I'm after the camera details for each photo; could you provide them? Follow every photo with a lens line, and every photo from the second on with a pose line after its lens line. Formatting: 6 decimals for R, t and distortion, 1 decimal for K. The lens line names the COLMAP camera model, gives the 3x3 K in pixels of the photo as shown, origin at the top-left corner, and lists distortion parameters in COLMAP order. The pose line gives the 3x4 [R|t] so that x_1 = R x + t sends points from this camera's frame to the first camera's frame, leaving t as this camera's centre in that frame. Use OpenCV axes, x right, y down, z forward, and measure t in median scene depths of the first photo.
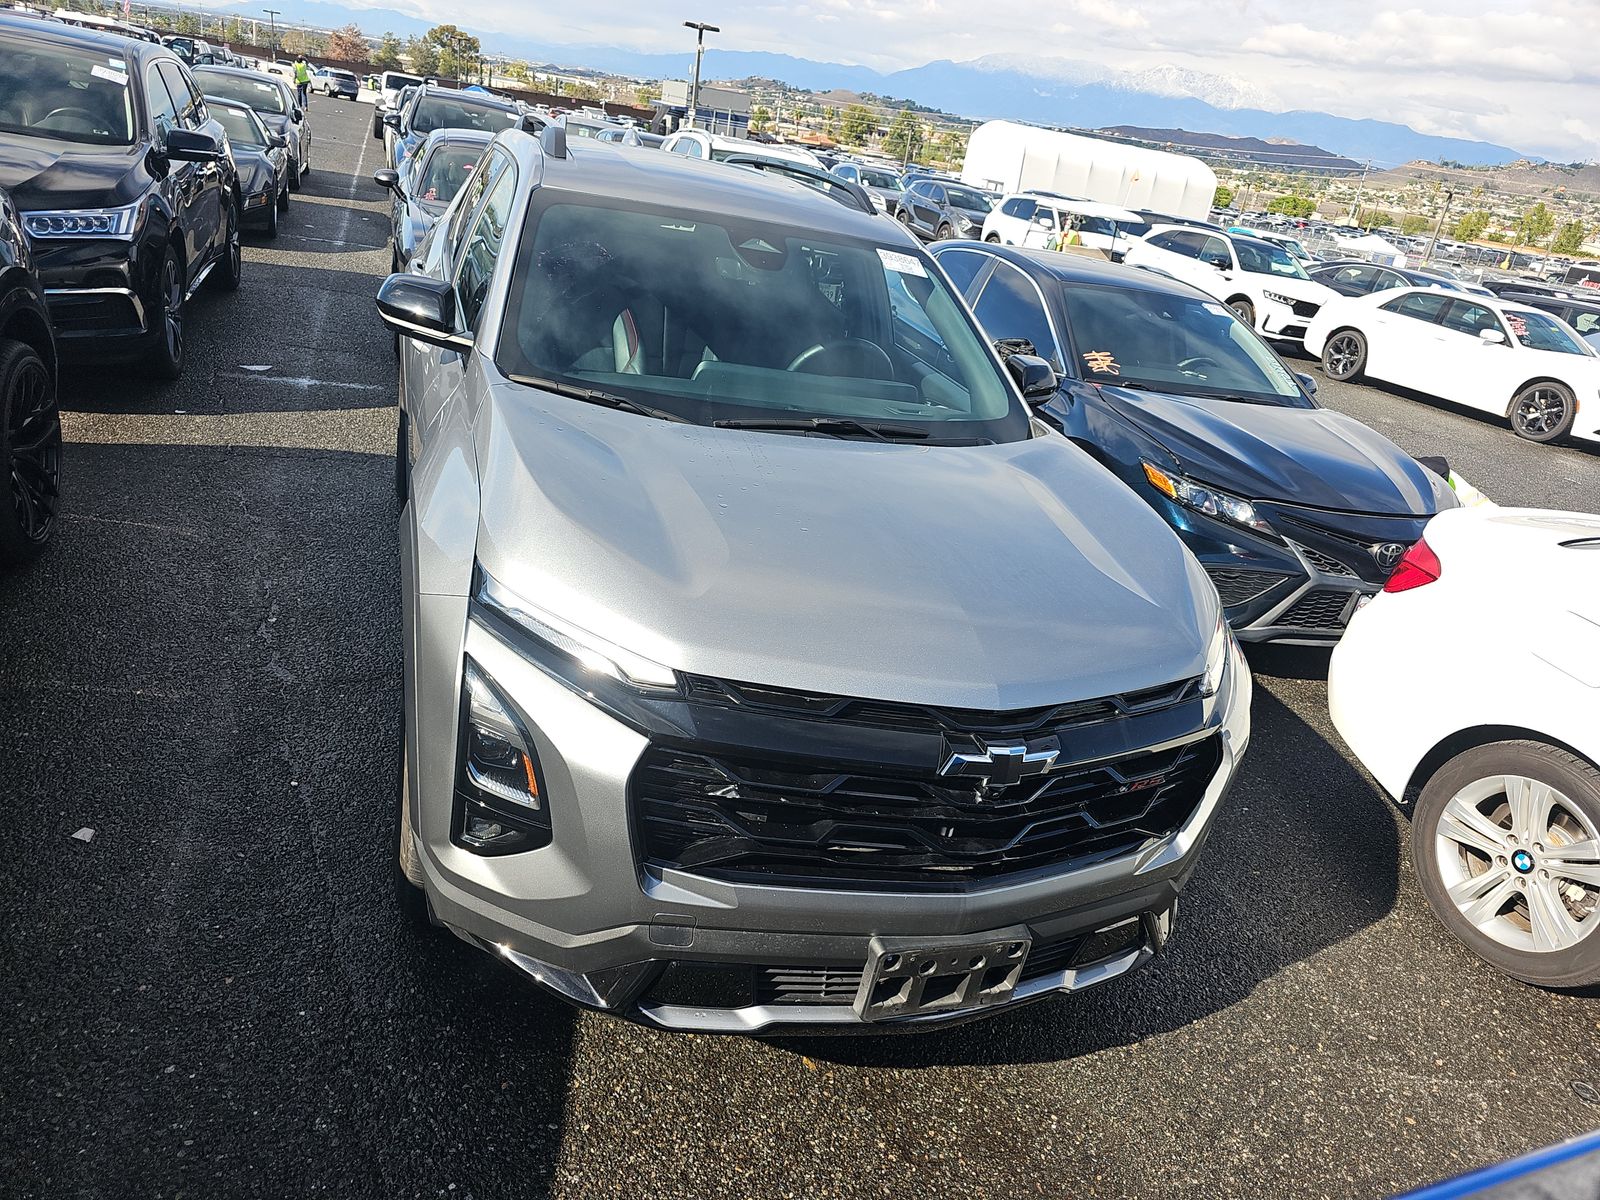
lens RADIAL K [[1284.3, 0, 752.1], [0, 1284.3, 602.0], [0, 0, 1]] dist [0.067913, -0.074899]
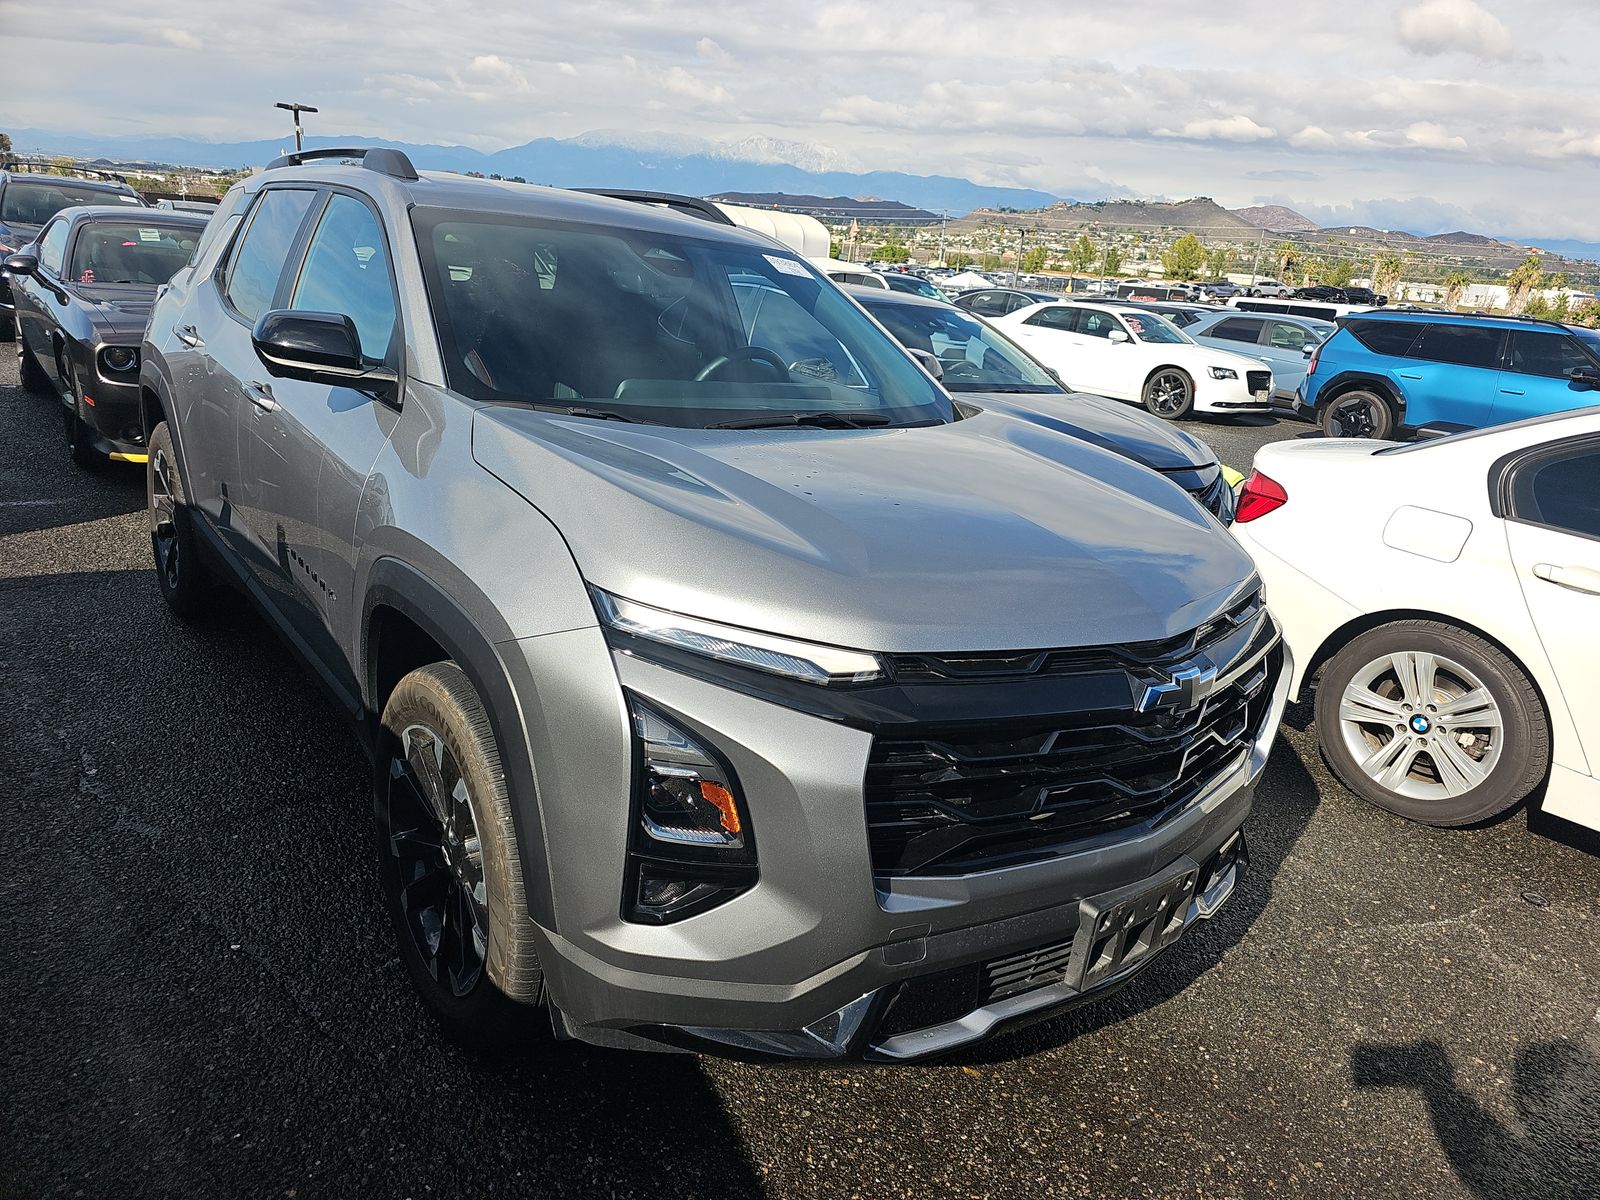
lens RADIAL K [[1266.8, 0, 806.5], [0, 1266.8, 595.4], [0, 0, 1]] dist [0.061931, -0.084284]
pose [[0.916179, -0.164632, 0.365393, -0.145494], [0.190564, 0.981021, -0.035807, 0.011793], [-0.352564, 0.102436, 0.930164, 0.060976]]
